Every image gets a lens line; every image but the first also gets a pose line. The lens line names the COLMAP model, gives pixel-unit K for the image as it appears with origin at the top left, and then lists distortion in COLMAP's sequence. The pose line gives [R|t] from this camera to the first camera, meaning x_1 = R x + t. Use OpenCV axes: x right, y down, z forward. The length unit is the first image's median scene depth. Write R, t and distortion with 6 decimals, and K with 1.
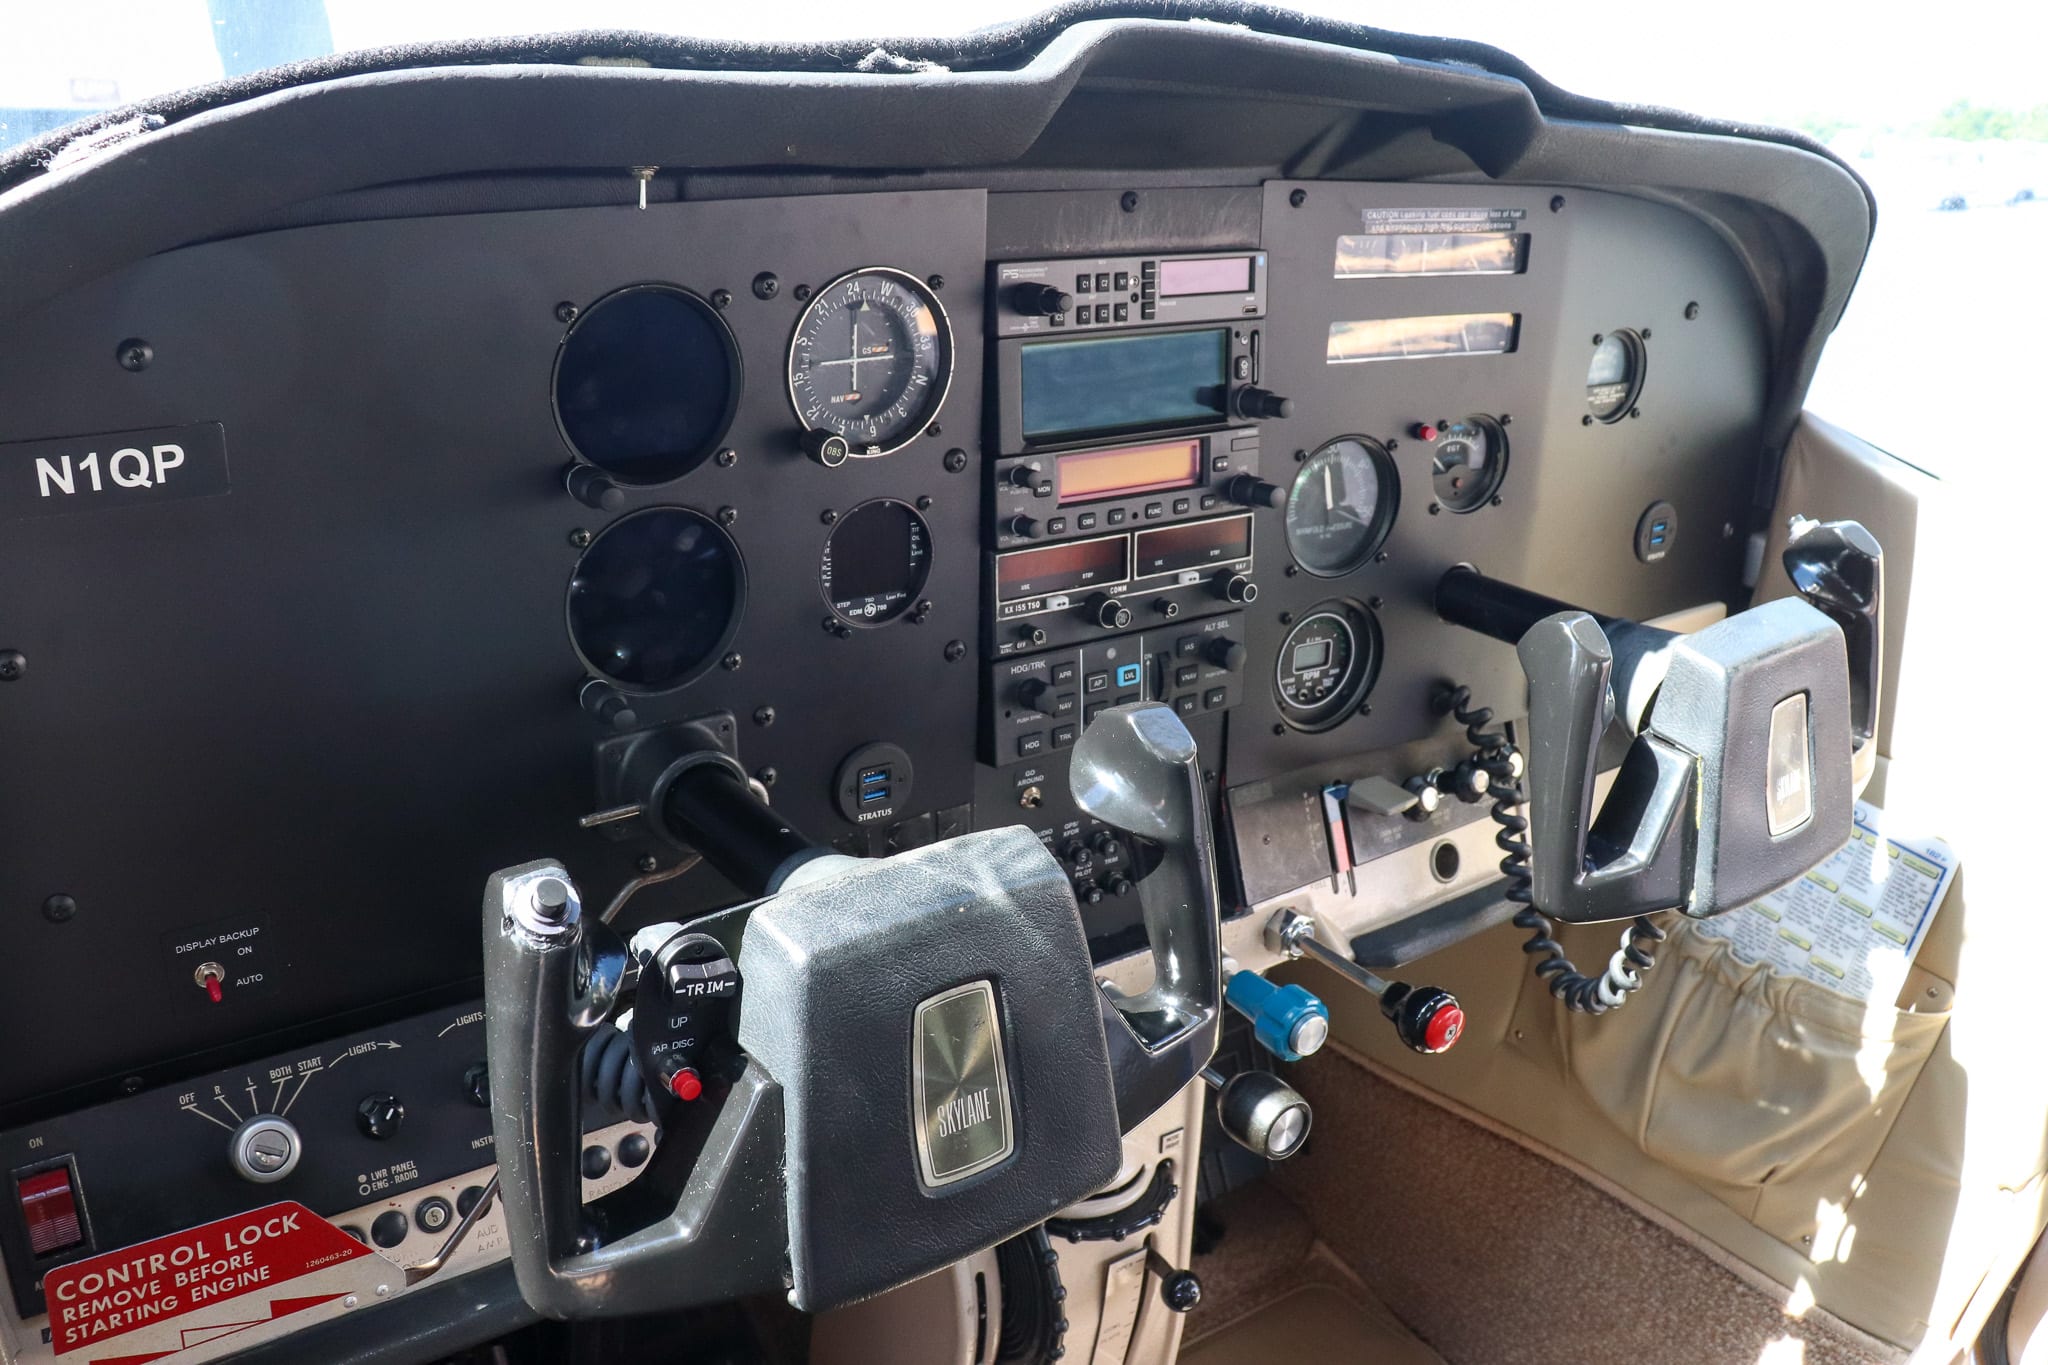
lens RADIAL K [[1683.2, 0, 992.5], [0, 1683.2, 674.7], [0, 0, 1]] dist [-0.185166, 0.174410]
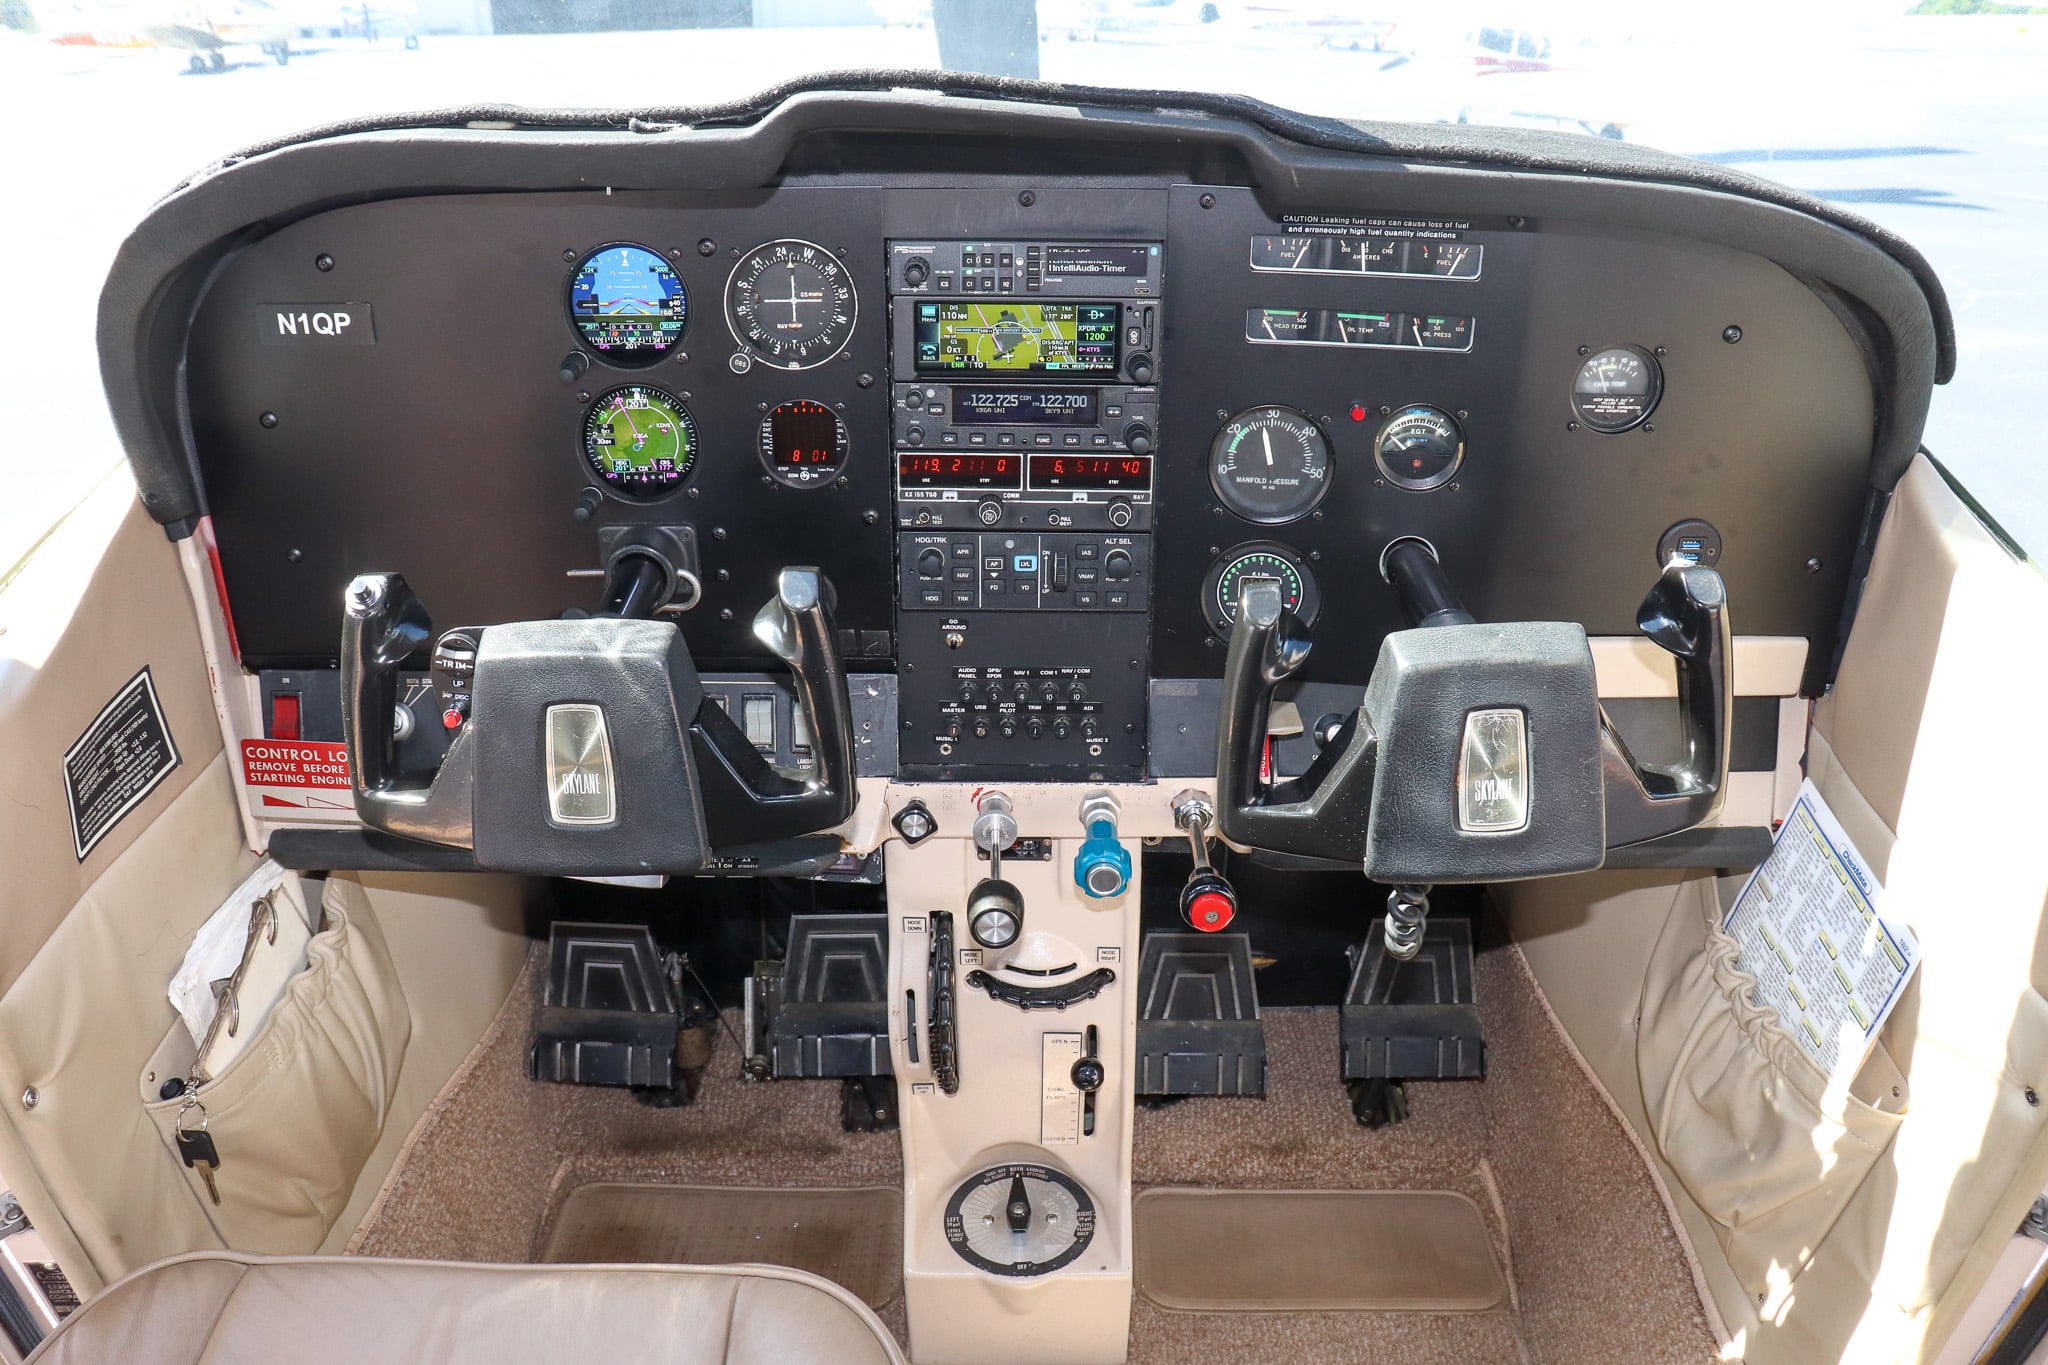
lens RADIAL K [[1683.2, 0, 992.5], [0, 1683.2, 674.7], [0, 0, 1]] dist [-0.185166, 0.174410]
pose [[0.817172, 0.237853, -0.525030, 0.871496], [-0.186285, 0.970986, 0.149944, -0.121410], [0.545462, -0.024724, 0.837771, -0.106969]]
